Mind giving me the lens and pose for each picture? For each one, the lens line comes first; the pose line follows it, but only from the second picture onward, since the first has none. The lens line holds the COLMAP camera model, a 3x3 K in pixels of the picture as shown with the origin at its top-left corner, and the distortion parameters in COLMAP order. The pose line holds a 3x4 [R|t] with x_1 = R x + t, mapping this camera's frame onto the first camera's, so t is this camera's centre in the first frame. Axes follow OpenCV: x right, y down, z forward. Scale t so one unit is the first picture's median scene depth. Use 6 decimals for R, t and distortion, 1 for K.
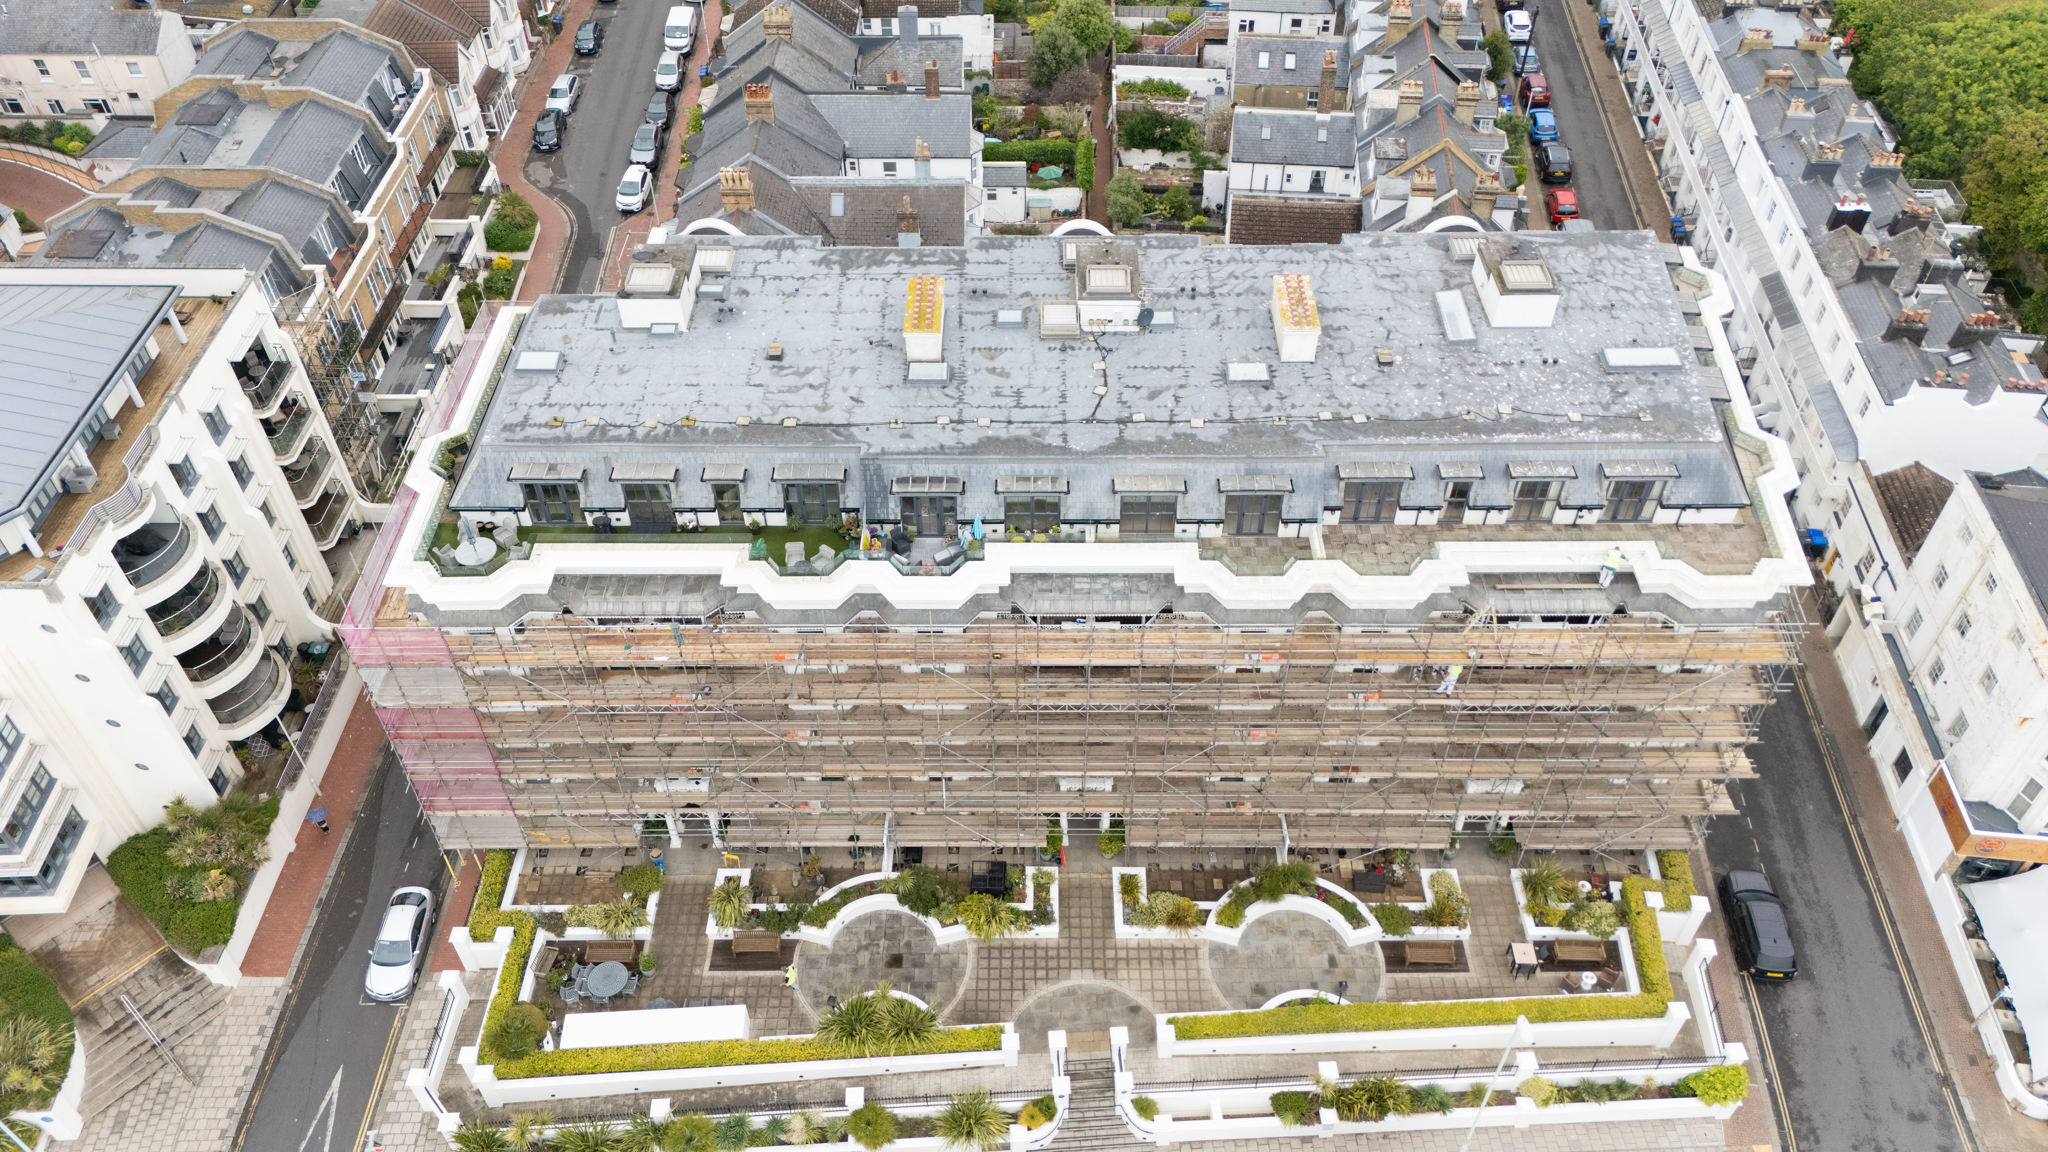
lens RADIAL K [[1499.1, 0, 1024.0], [0, 1499.1, 576.0], [0, 0, 1]] dist [0.082320, -0.075802]
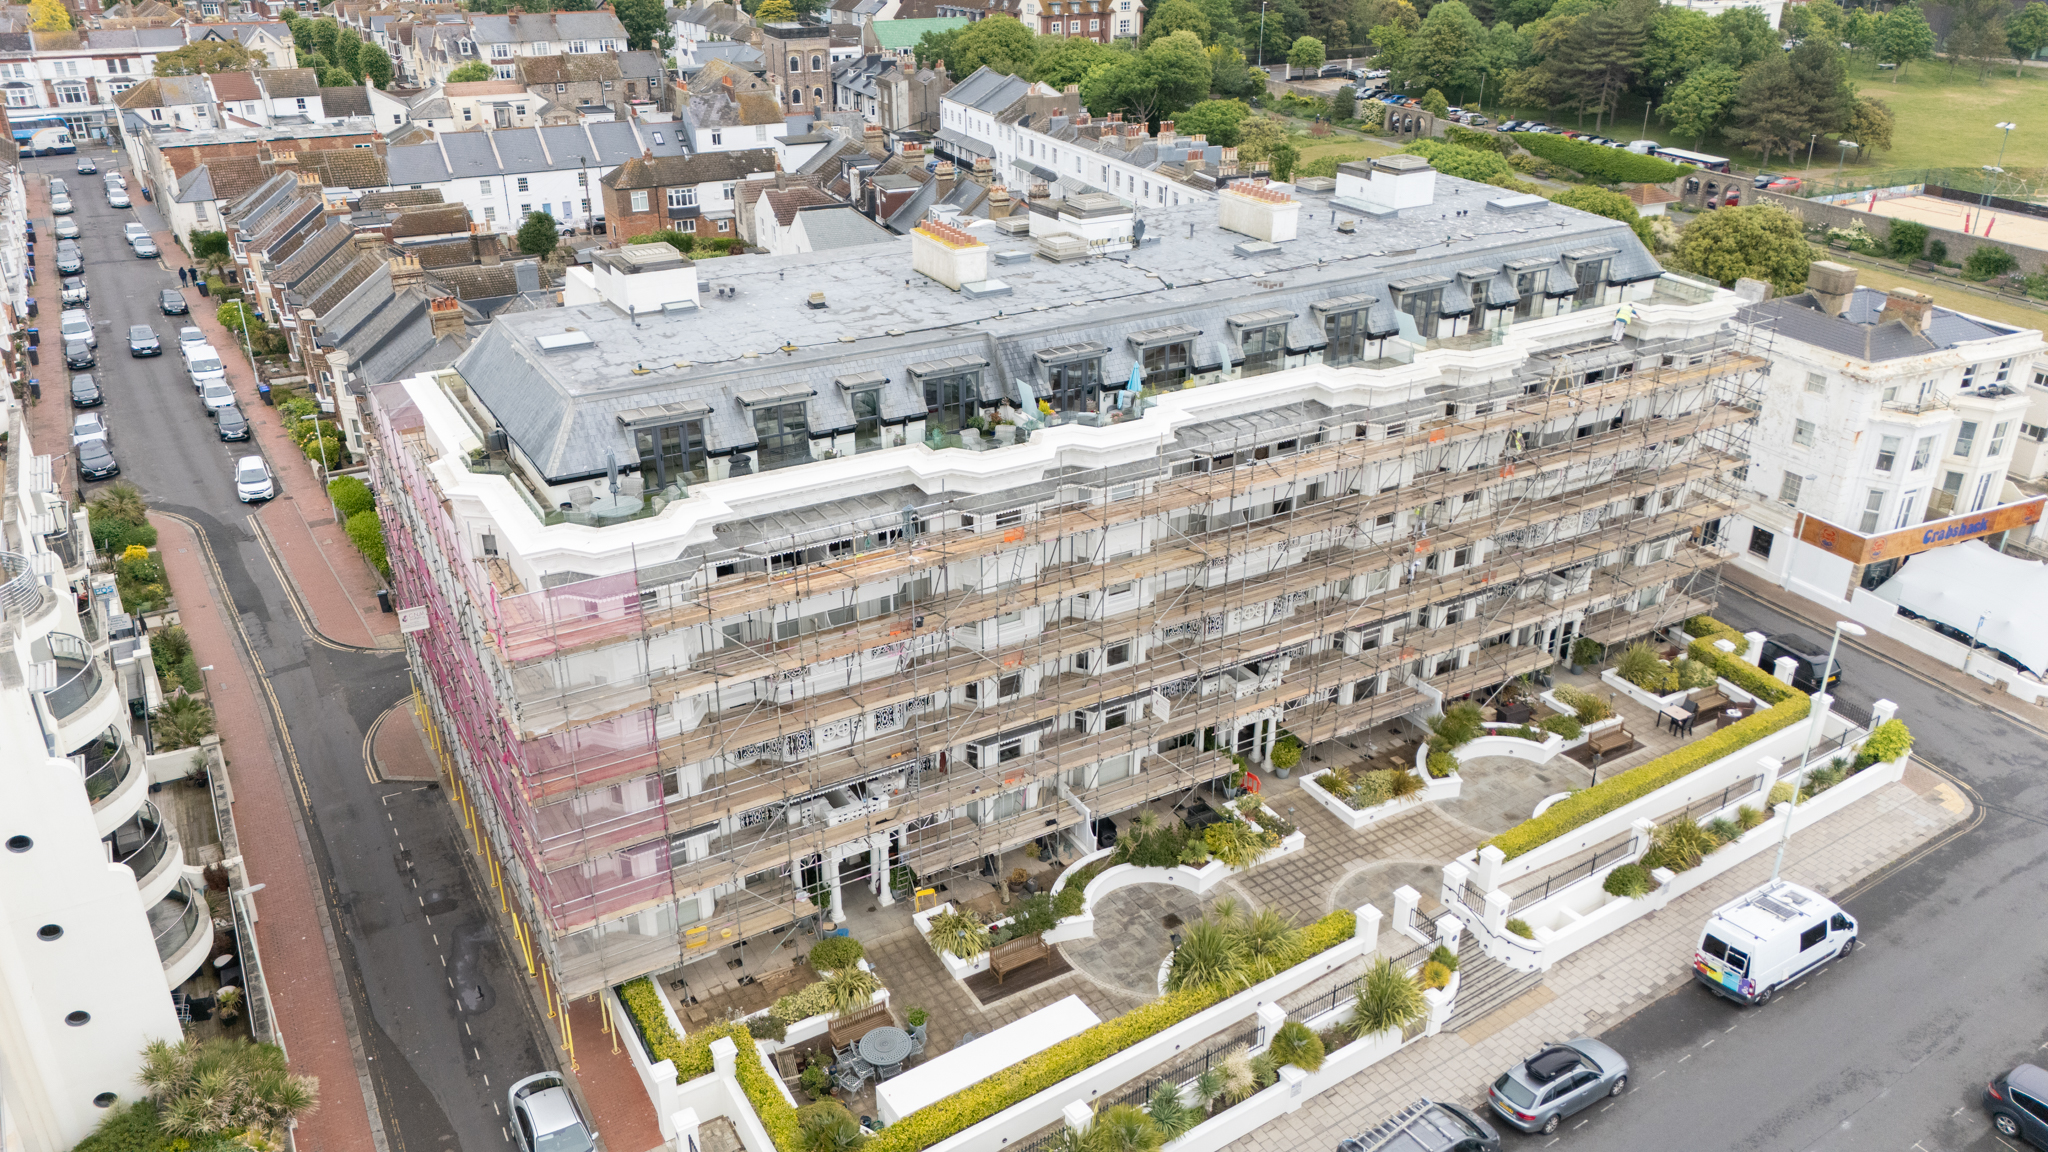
lens RADIAL K [[1499.1, 0, 1024.0], [0, 1499.1, 576.0], [0, 0, 1]] dist [0.082320, -0.075802]
pose [[0.861766, -0.213694, 0.460102, -0.495546], [0.353831, 0.903119, -0.243269, 0.254388], [-0.363541, 0.372439, 0.853889, 0.246044]]
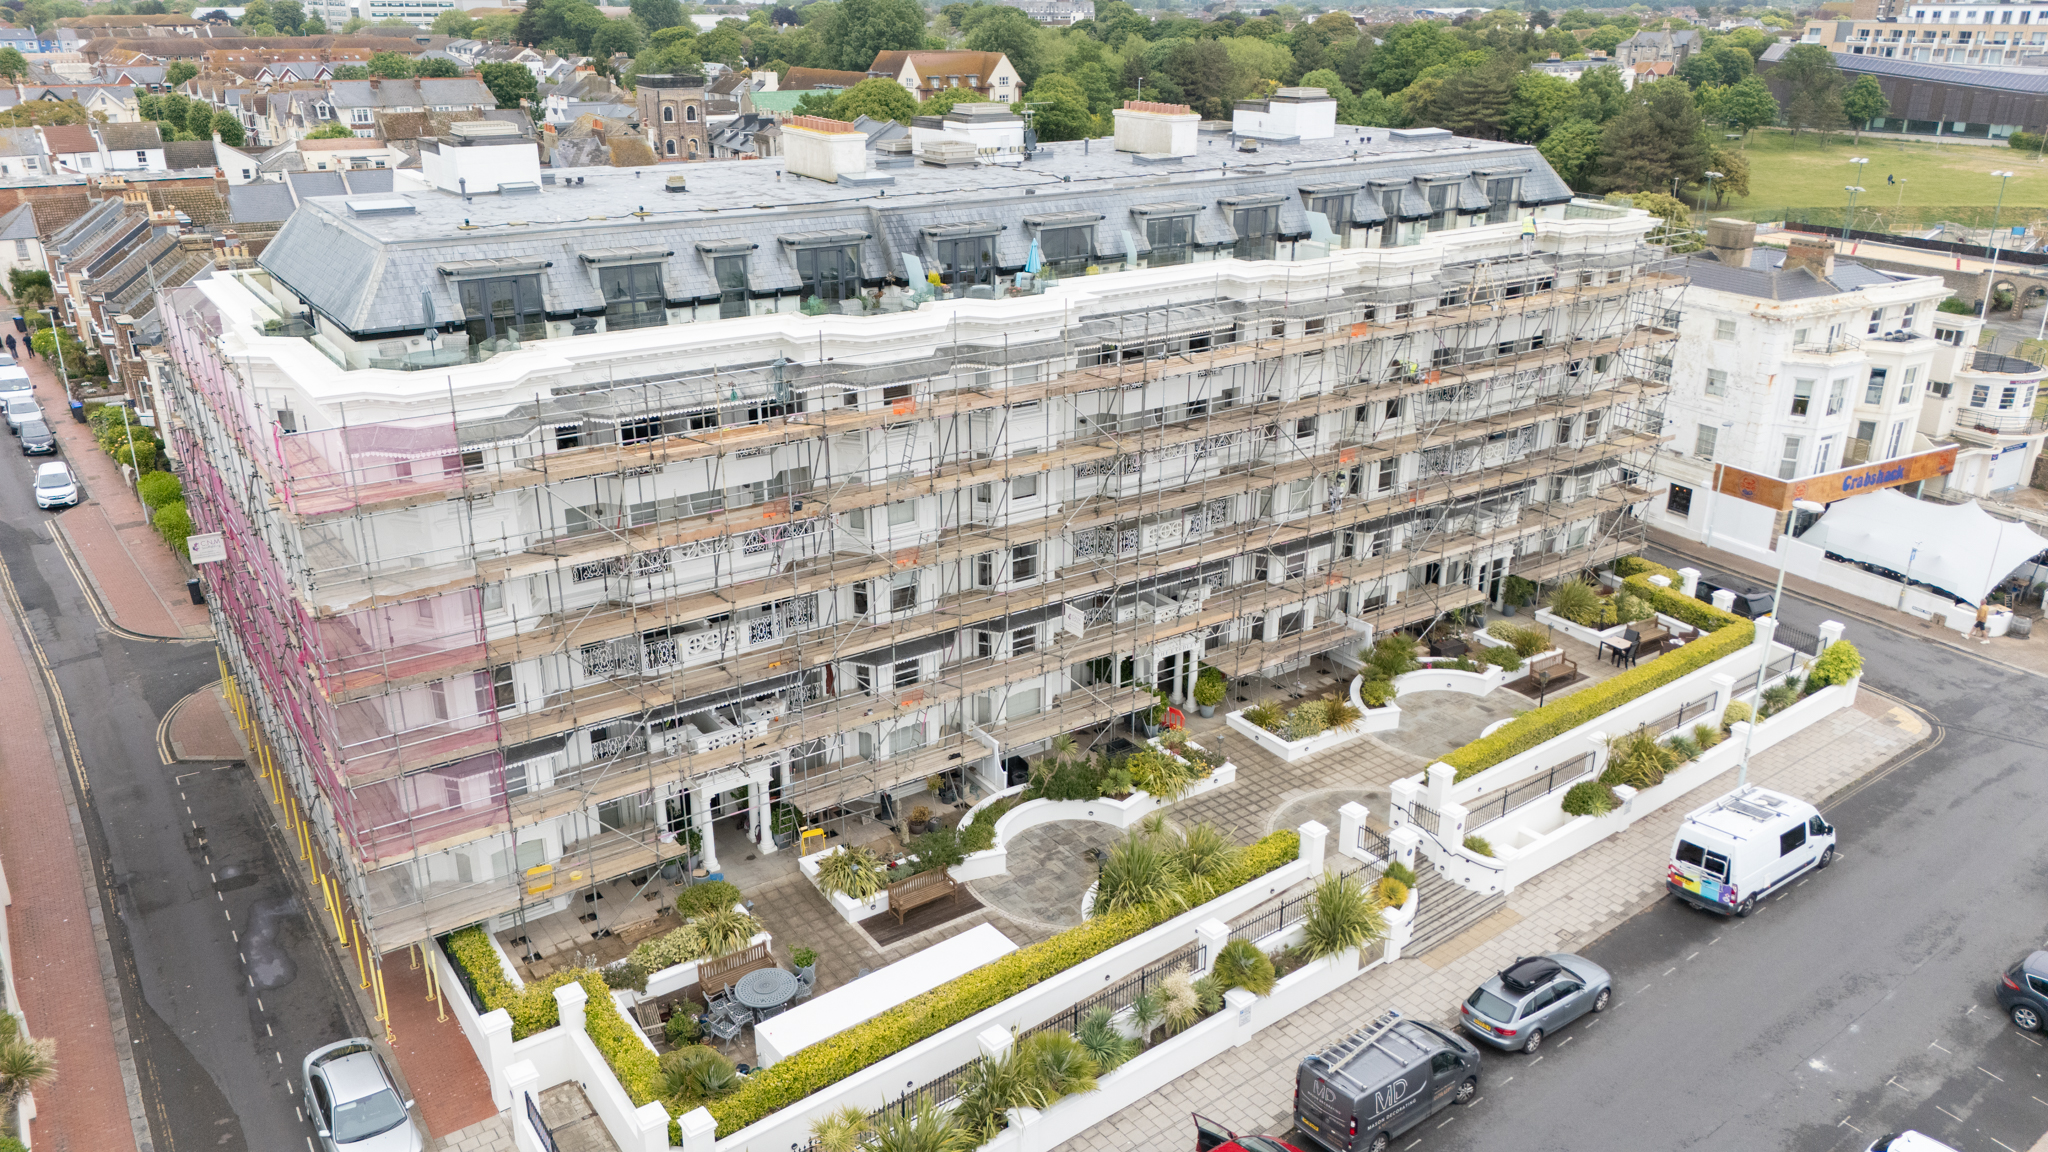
lens RADIAL K [[1499.1, 0, 1024.0], [0, 1499.1, 576.0], [0, 0, 1]] dist [0.082320, -0.075802]
pose [[0.820523, -0.201711, 0.534841, -0.476616], [0.398337, 0.872839, -0.281922, 0.326904], [-0.409963, 0.444370, 0.796533, 0.365668]]
